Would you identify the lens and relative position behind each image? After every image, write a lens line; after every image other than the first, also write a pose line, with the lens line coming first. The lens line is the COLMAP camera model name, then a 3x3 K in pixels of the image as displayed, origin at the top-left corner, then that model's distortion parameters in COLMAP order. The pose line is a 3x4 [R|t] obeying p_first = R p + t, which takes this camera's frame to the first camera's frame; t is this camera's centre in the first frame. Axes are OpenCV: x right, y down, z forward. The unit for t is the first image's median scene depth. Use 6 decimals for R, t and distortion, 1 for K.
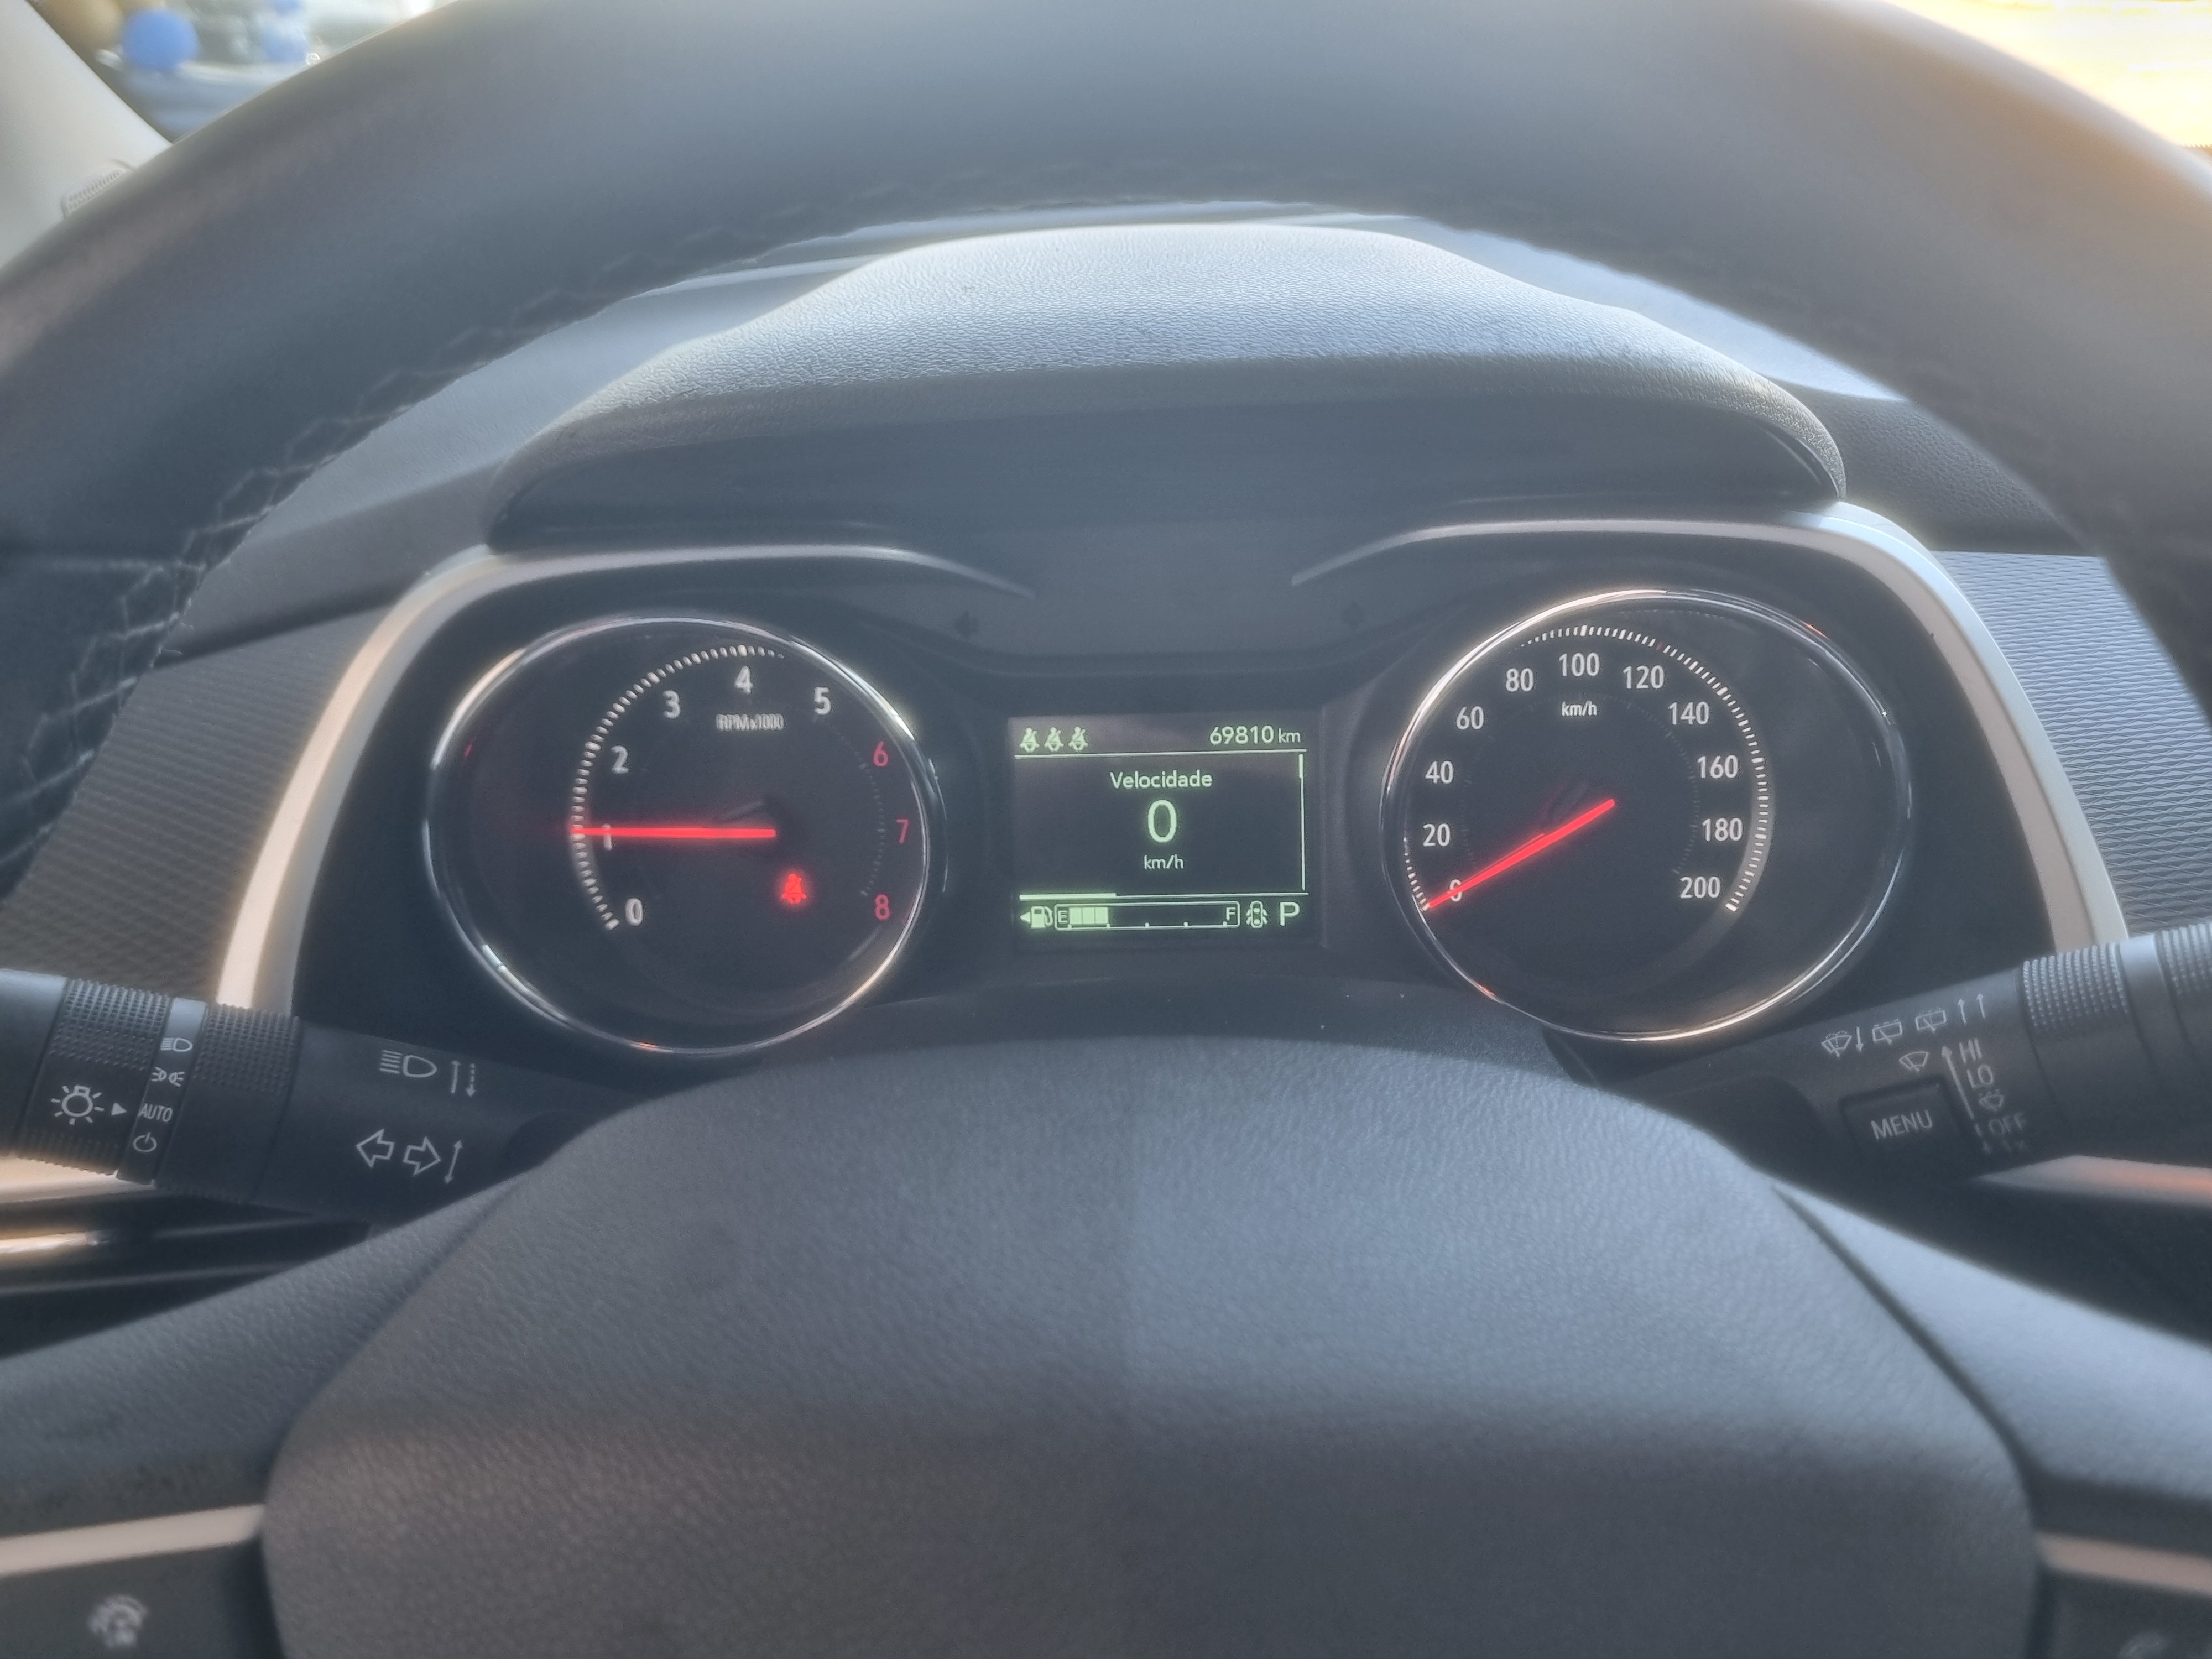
lens RADIAL K [[1731.4, 0, 1106.0], [0, 1731.4, 829.5], [0, 0, 1]] dist [0.016954, -0.000179]
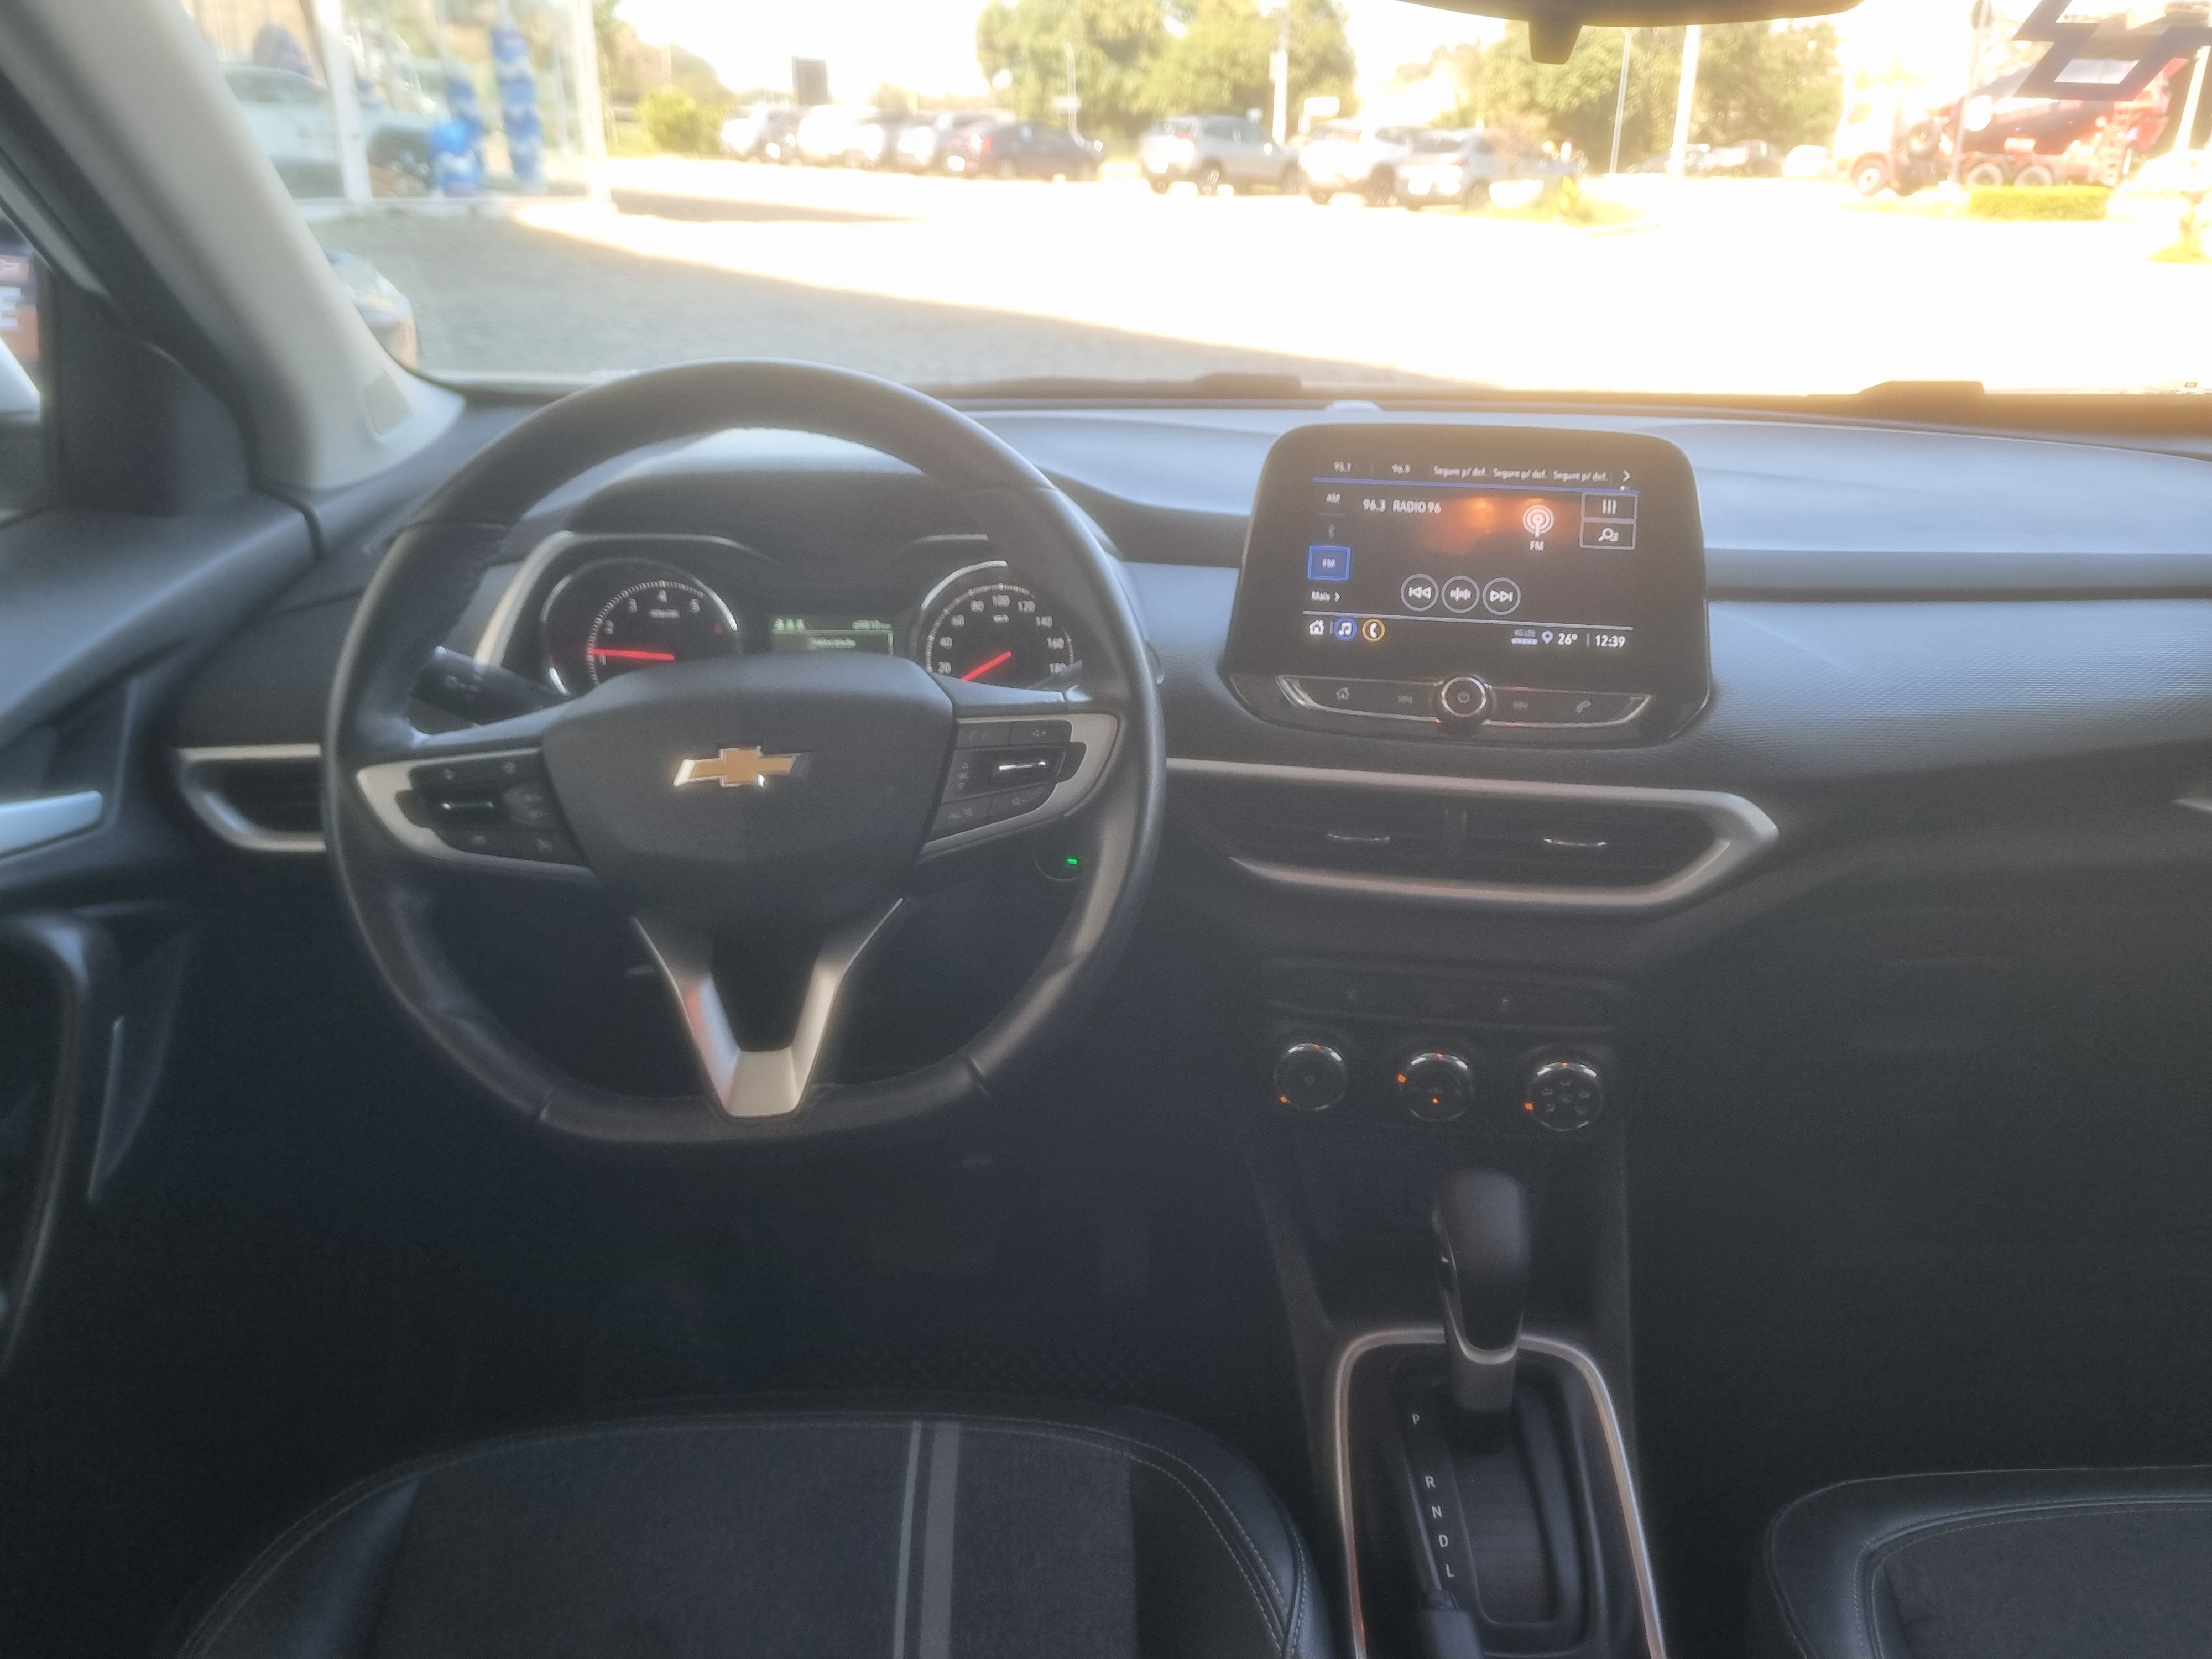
lens RADIAL K [[1731.4, 0, 1106.0], [0, 1731.4, 829.5], [0, 0, 1]] dist [0.016954, -0.000179]
pose [[0.996833, 0.025010, 0.075489, 0.241141], [-0.018990, 0.996659, -0.079432, 0.428777], [-0.077223, 0.077747, 0.993978, -1.472661]]
